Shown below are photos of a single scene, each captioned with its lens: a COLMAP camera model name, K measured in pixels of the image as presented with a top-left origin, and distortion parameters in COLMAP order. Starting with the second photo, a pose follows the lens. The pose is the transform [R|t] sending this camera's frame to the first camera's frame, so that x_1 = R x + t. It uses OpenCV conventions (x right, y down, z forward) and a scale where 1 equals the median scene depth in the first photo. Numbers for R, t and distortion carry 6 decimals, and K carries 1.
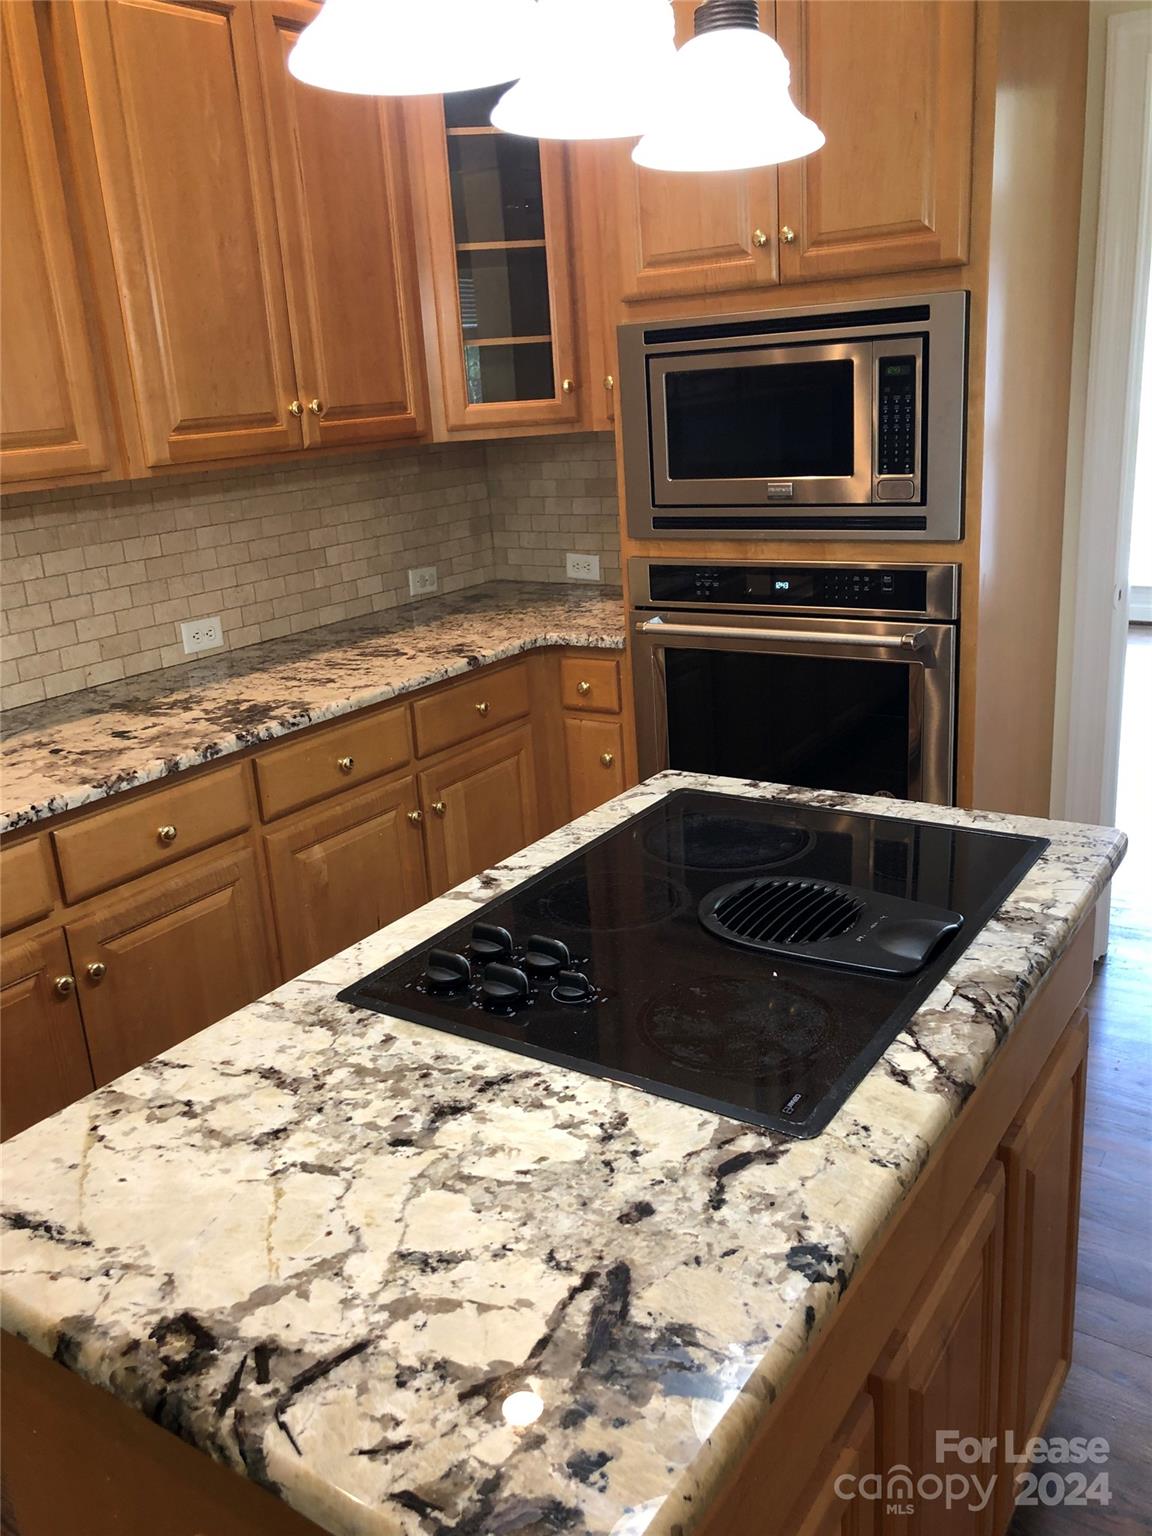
lens RADIAL K [[1263.1, 0, 544.1], [0, 1263.1, 761.0], [0, 0, 1]] dist [0.044012, -0.054340]
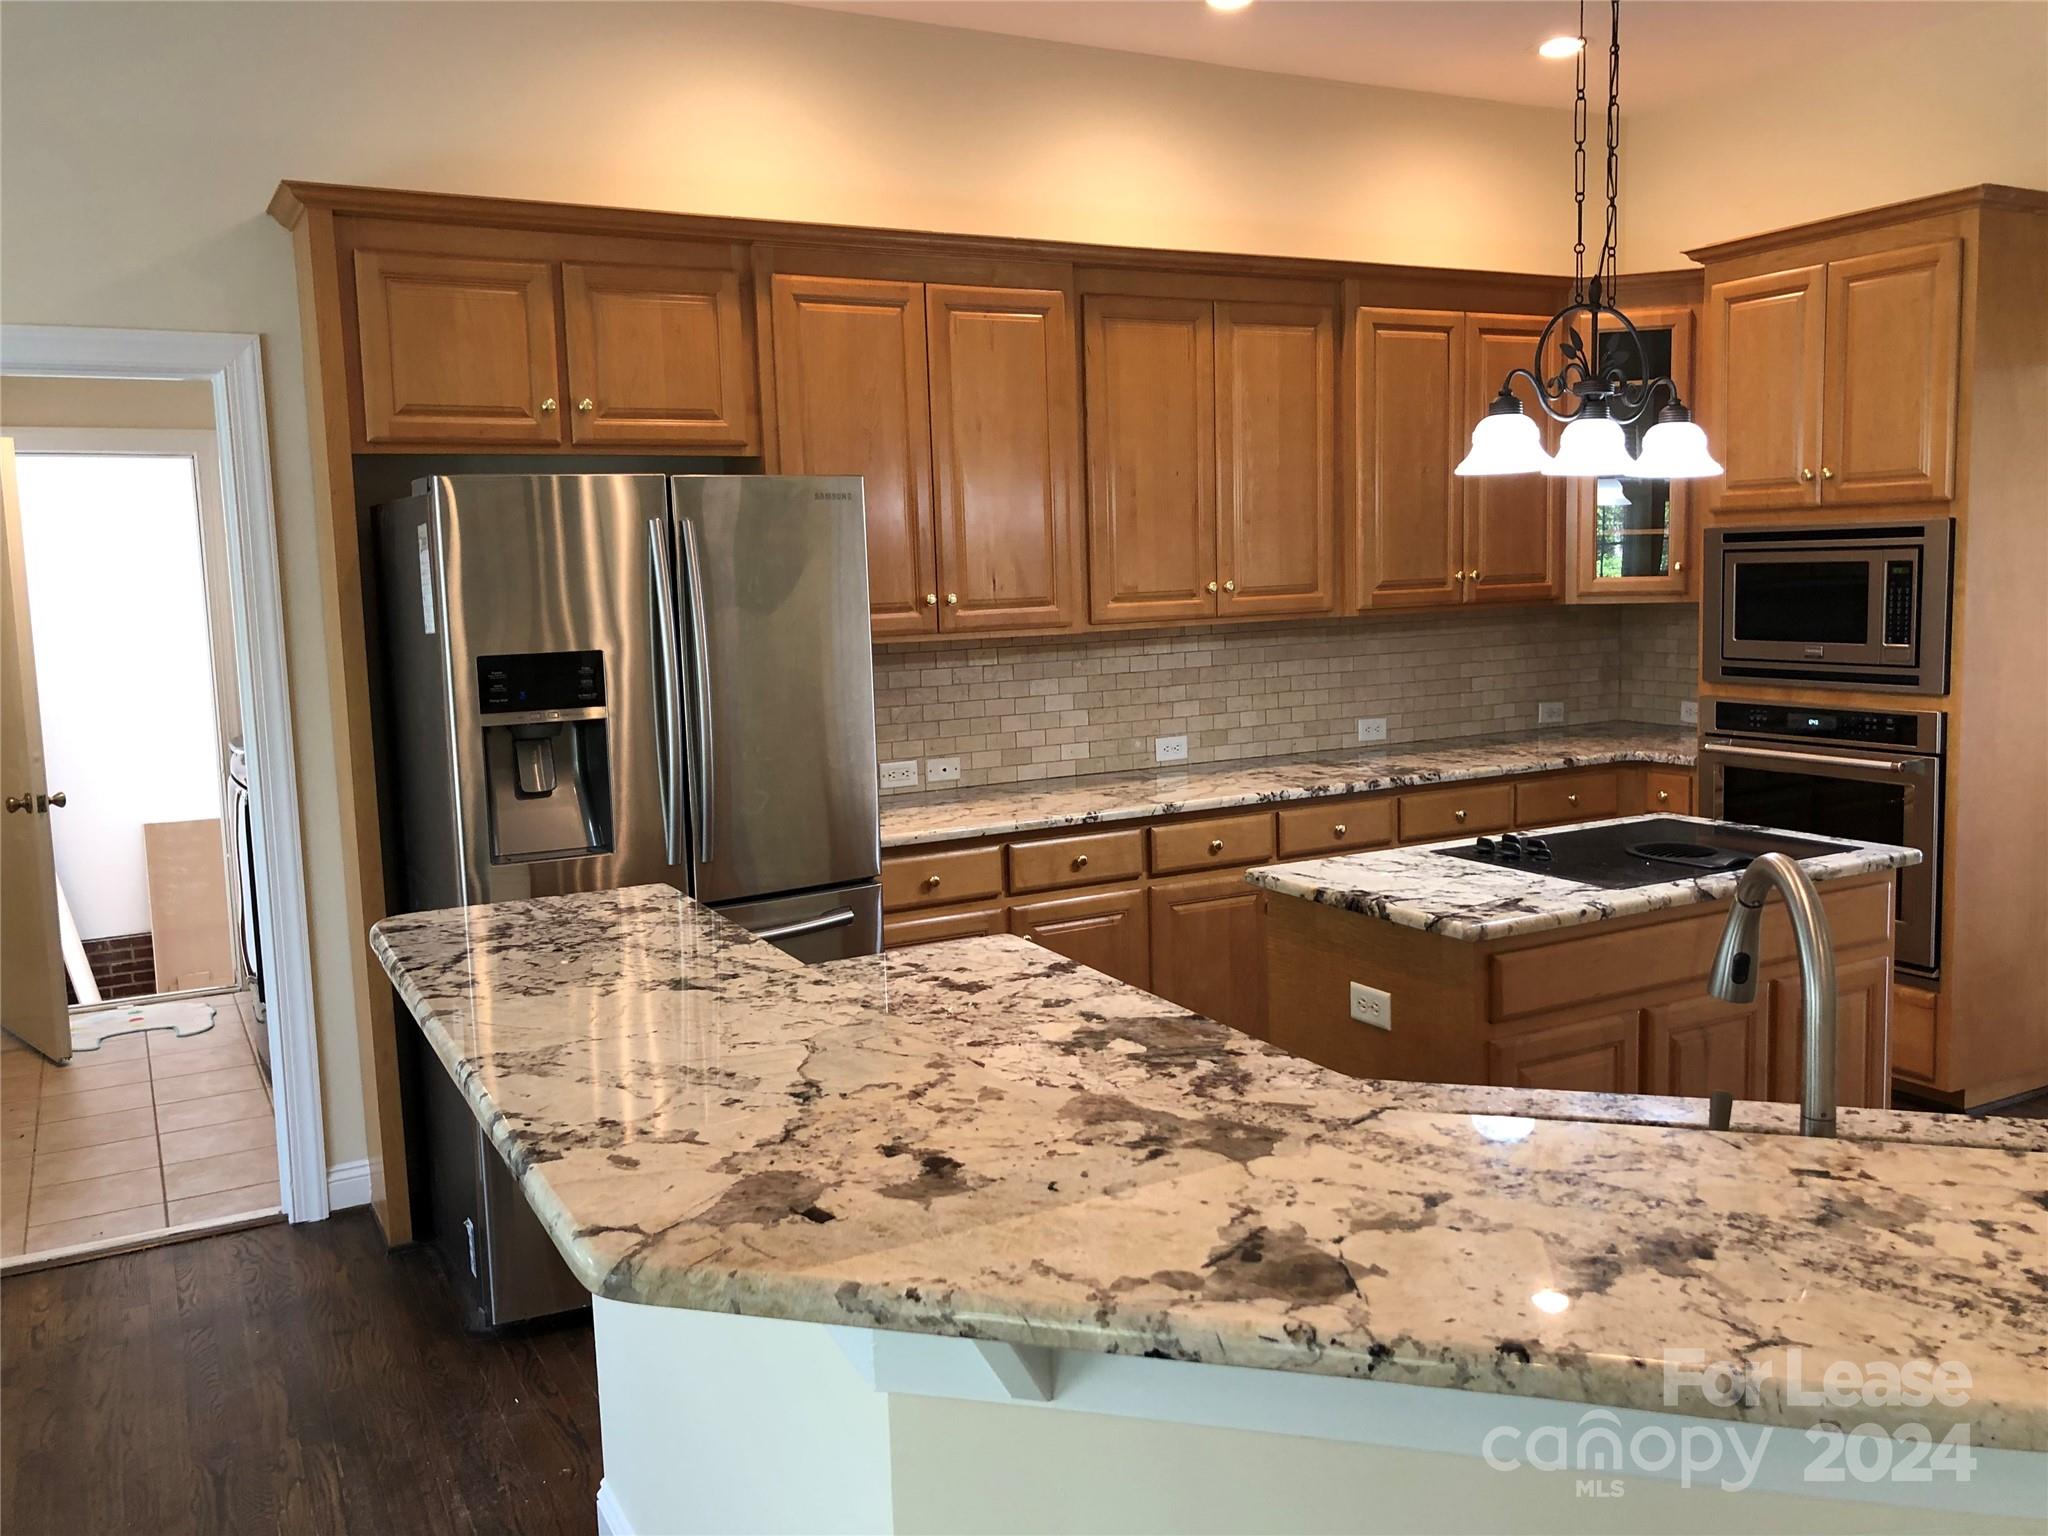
lens RADIAL K [[1684.1, 0, 1019.6], [0, 1684.1, 773.0], [0, 0, 1]] dist [0.044012, -0.054340]
pose [[0.895689, 0.096630, -0.434055, 0.217636], [-0.157164, 0.981897, -0.105722, 0.230342], [0.415981, 0.162912, 0.894662, -0.917828]]
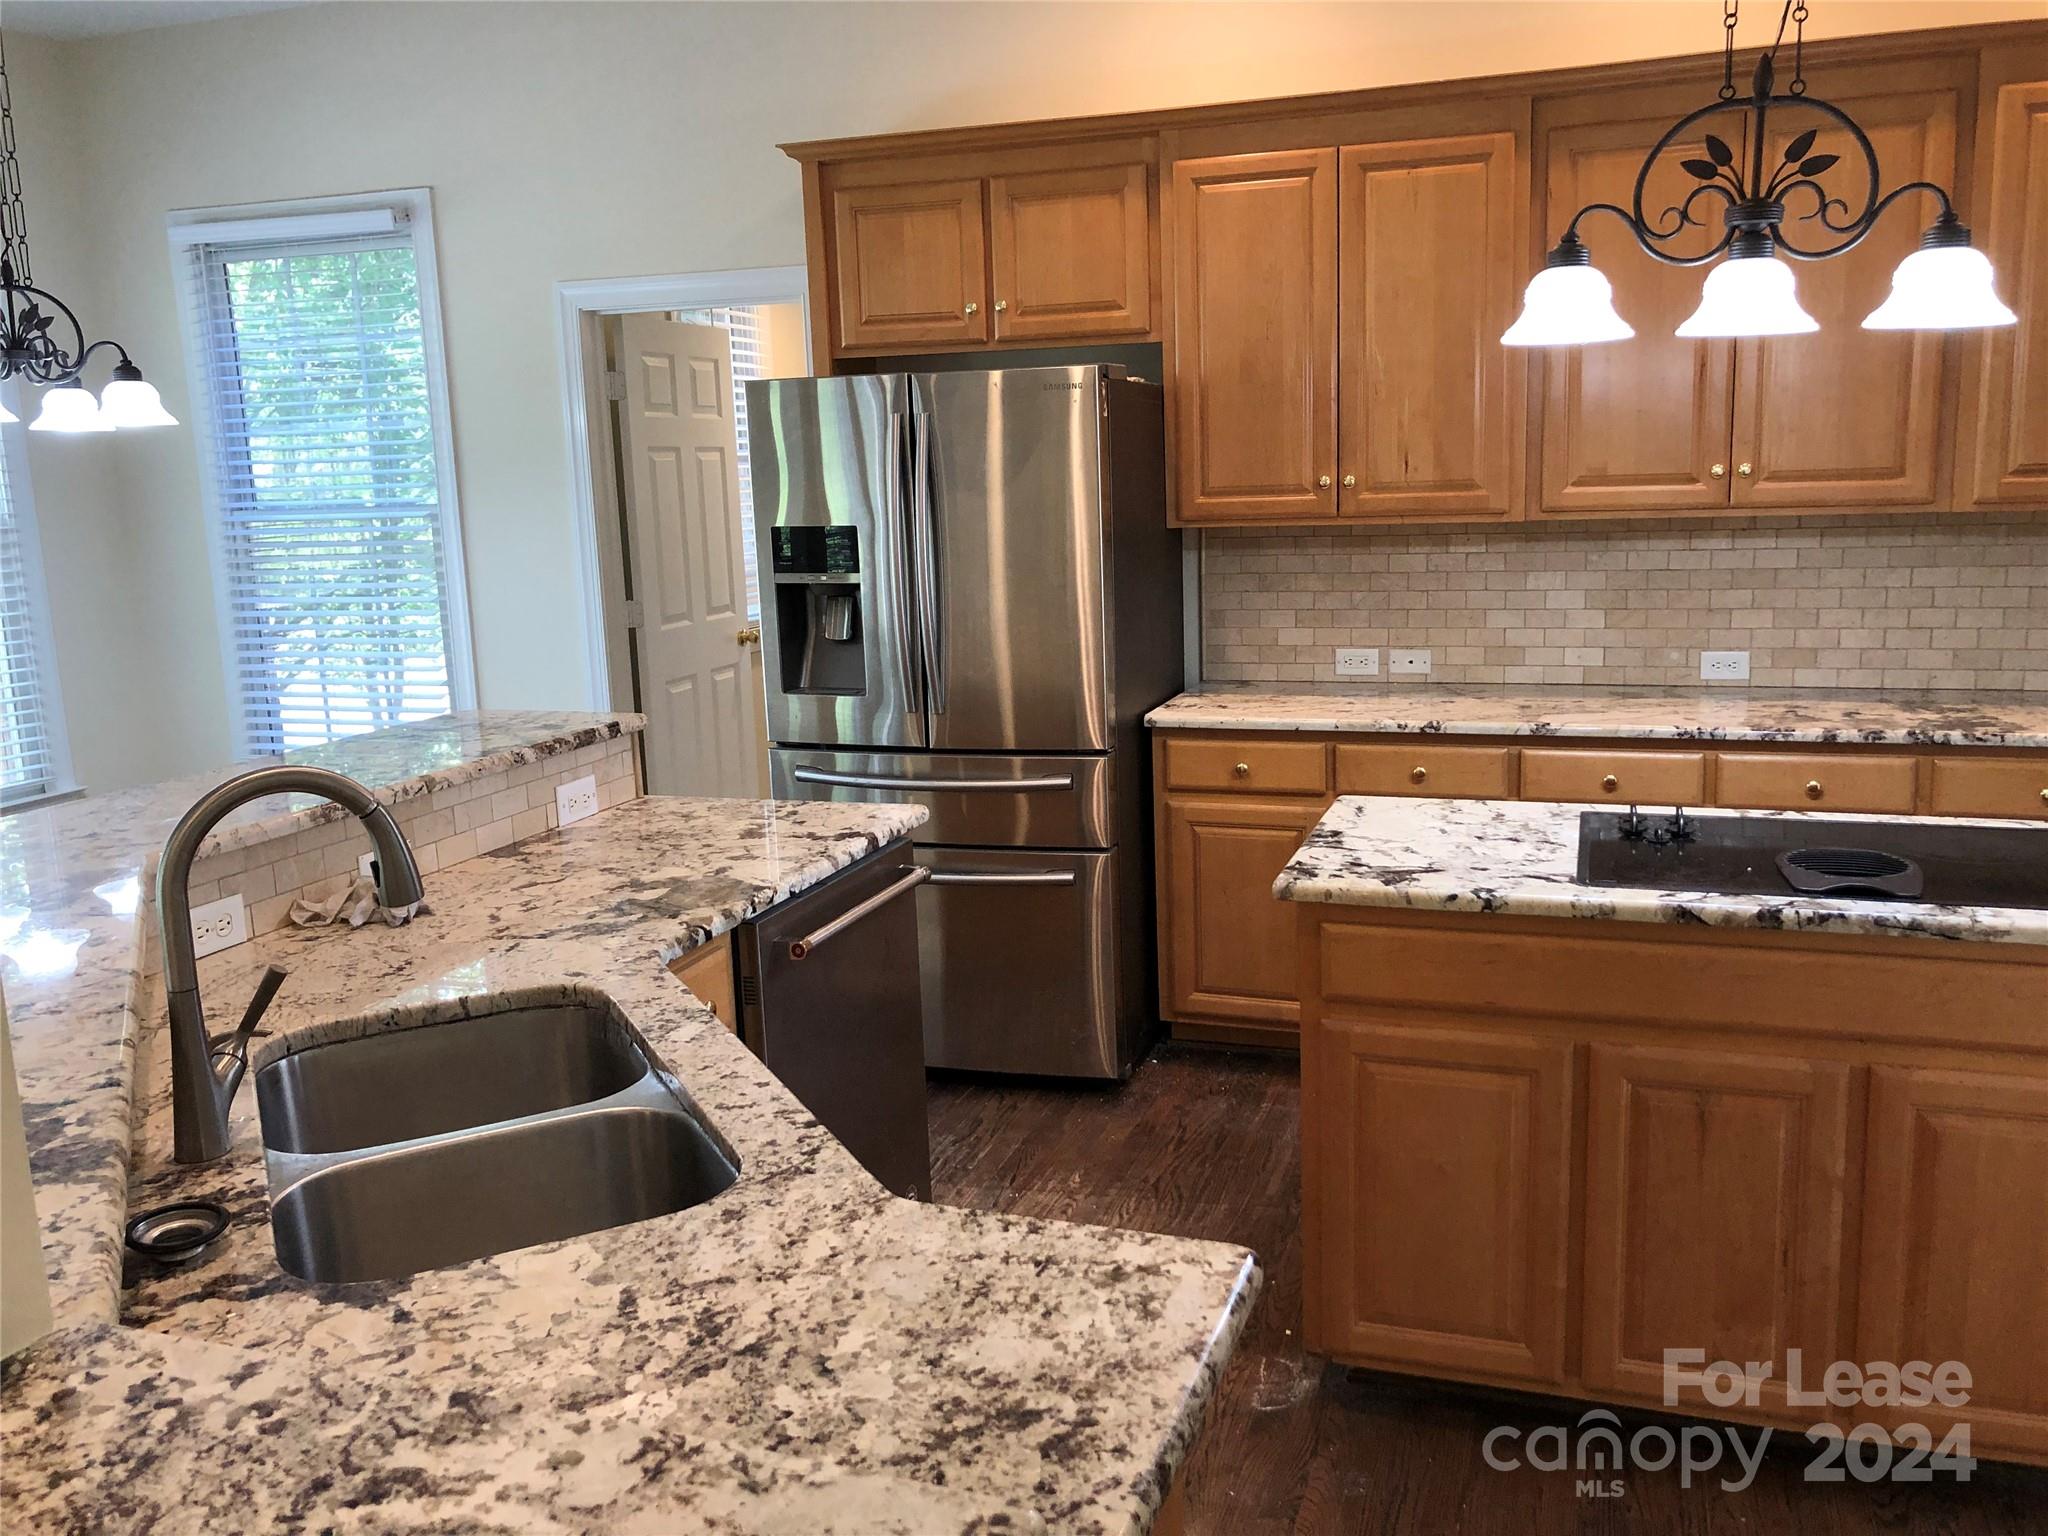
lens RADIAL K [[1684.1, 0, 1021.0], [0, 1684.1, 749.2], [0, 0, 1]] dist [0.044012, -0.054340]
pose [[0.273473, 0.222003, -0.935910, 0.875931], [-0.263700, 0.953026, 0.149010, -0.018836], [0.925027, 0.206049, 0.319169, -0.226886]]
